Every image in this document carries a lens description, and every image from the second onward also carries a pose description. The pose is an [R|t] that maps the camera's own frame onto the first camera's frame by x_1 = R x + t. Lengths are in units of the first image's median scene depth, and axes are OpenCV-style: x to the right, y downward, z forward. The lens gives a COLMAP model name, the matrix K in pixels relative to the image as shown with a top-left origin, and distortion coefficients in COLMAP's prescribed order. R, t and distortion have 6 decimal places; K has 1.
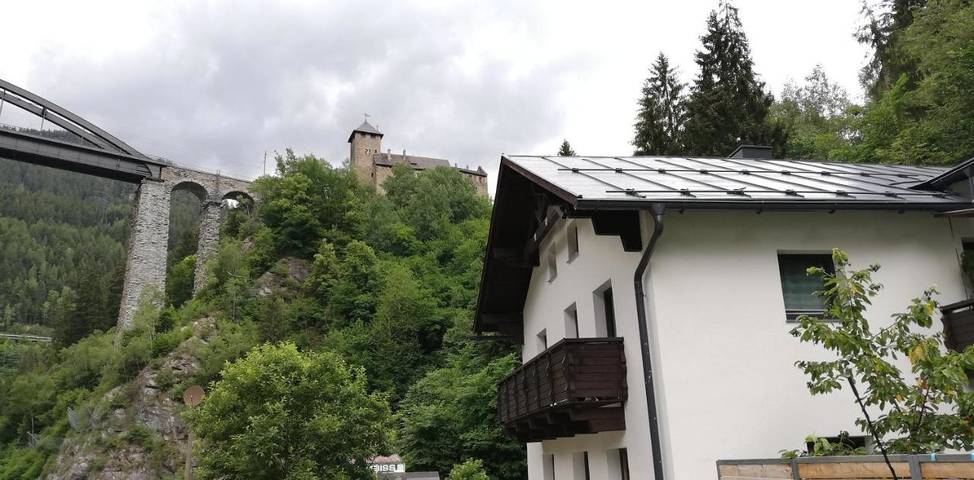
lens RADIAL K [[730.6, 0, 487.0], [0, 730.6, 240.0], [0, 0, 1]] dist [-0.000072, -0.002021]
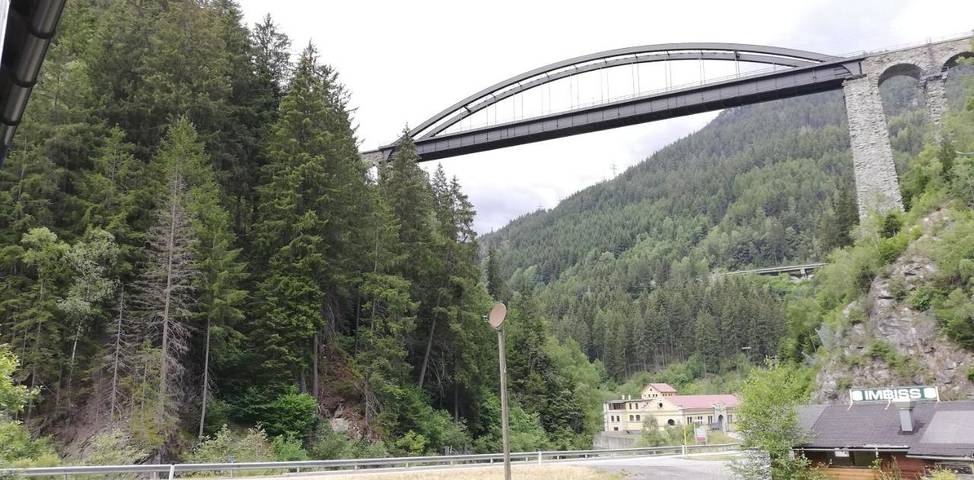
lens RADIAL K [[730.6, 0, 487.0], [0, 730.6, 240.0], [0, 0, 1]] dist [-0.000072, -0.002021]
pose [[0.495045, -0.181972, -0.849598, 0.075186], [0.274245, 0.960562, -0.045942, 0.037768], [0.824452, -0.210255, 0.525426, 0.130222]]
